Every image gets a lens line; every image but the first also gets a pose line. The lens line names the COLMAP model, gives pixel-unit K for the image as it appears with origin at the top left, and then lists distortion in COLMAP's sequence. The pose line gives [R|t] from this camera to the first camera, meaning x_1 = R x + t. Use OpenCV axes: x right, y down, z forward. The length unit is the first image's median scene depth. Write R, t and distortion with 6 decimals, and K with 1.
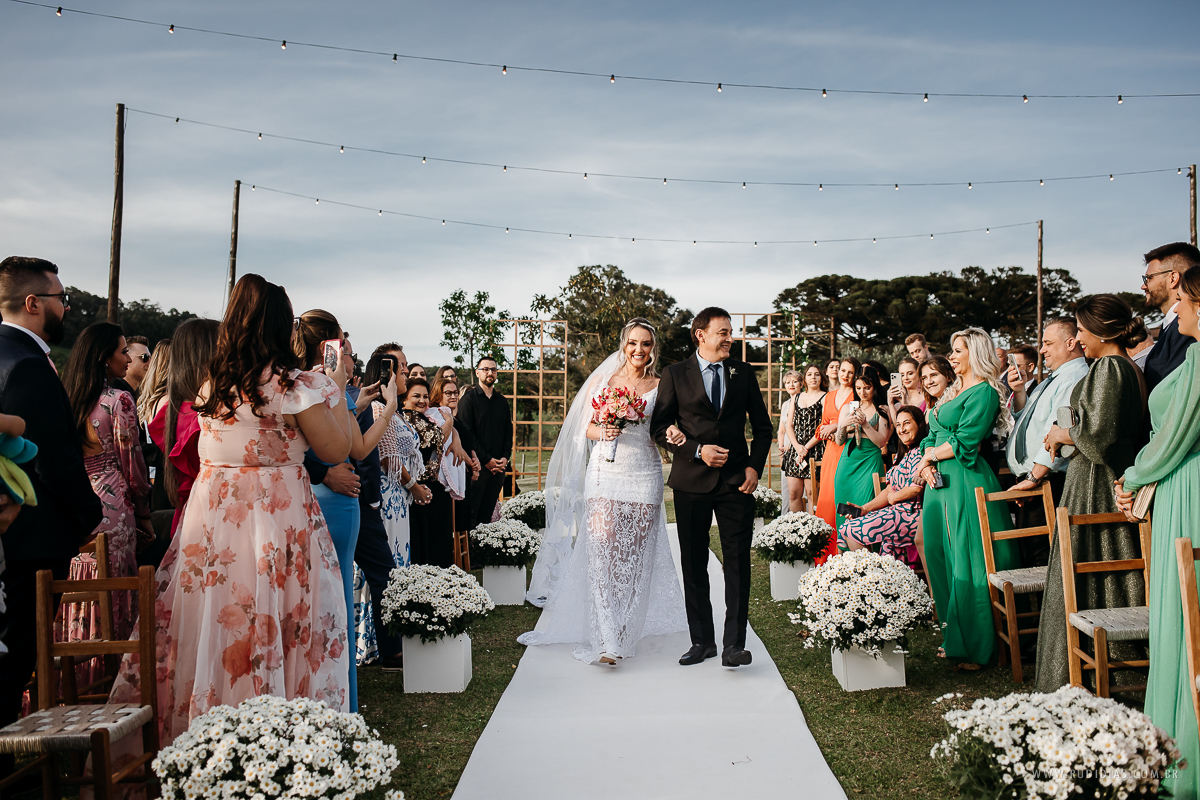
lens RADIAL K [[1144.5, 0, 603.2], [0, 1144.5, 374.4], [0, 0, 1]] dist [-0.053979, 0.020299]
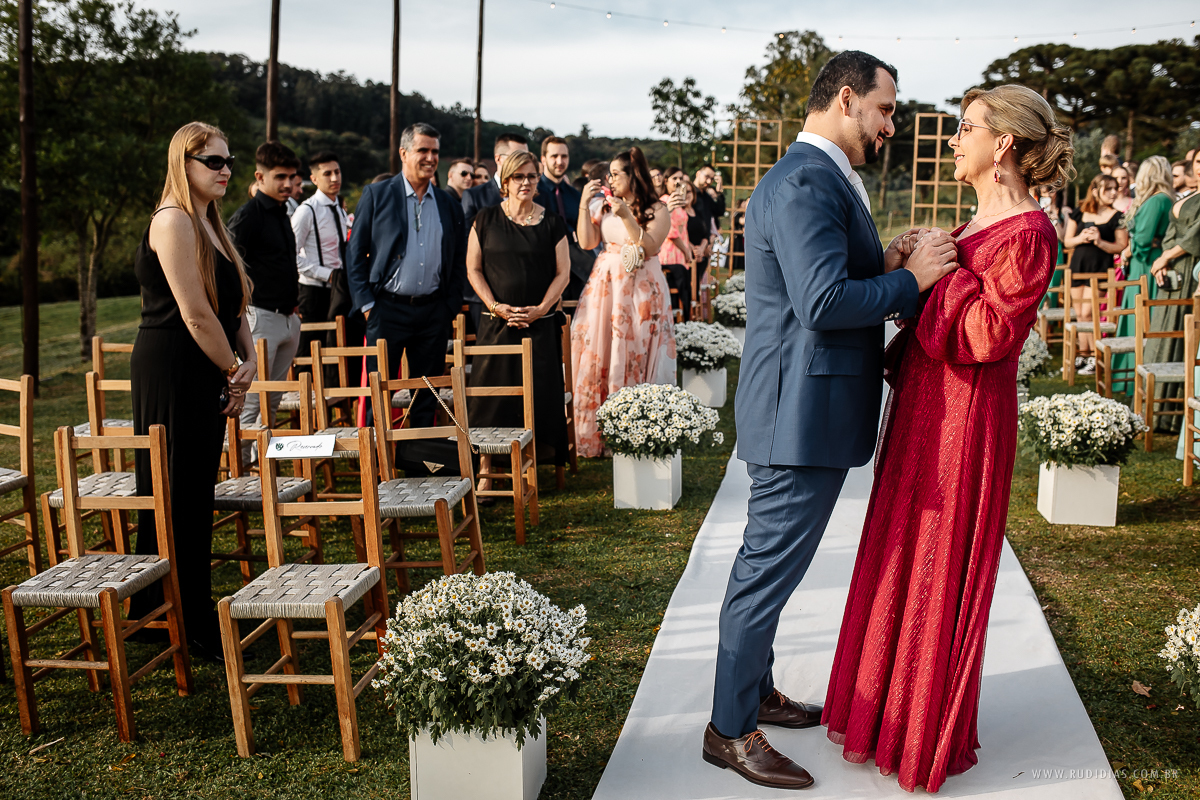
lens RADIAL K [[1144.5, 0, 603.2], [0, 1144.5, 374.4], [0, 0, 1]] dist [-0.053979, 0.020299]
pose [[0.986225, 0.033730, -0.161935, -0.023557], [-0.001324, 0.980567, 0.196178, -0.039174], [0.165406, -0.193261, 0.967105, -0.318251]]
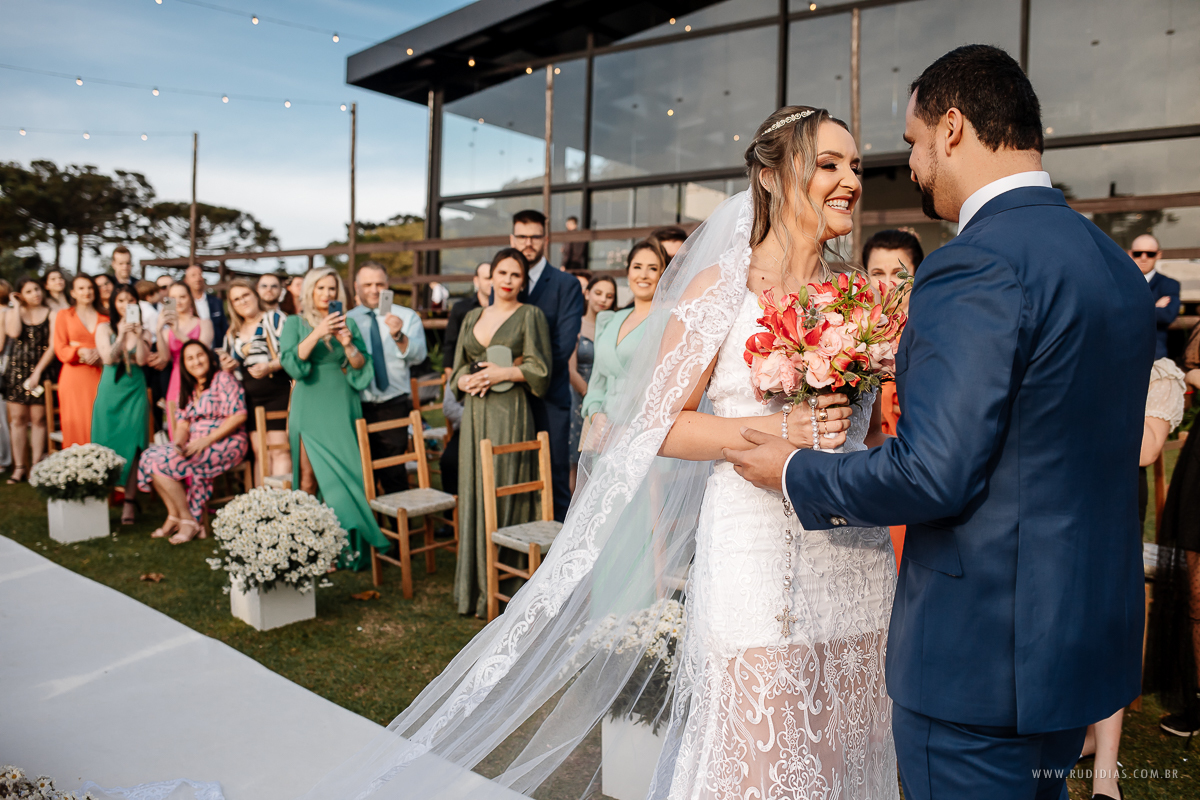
lens RADIAL K [[1144.5, 0, 603.2], [0, 1144.5, 374.4], [0, 0, 1]] dist [-0.053979, 0.020299]
pose [[0.707665, -0.011235, 0.706459, -0.177114], [-0.048497, 0.996743, 0.064432, -0.014659], [-0.704882, -0.079857, 0.704815, 0.070298]]
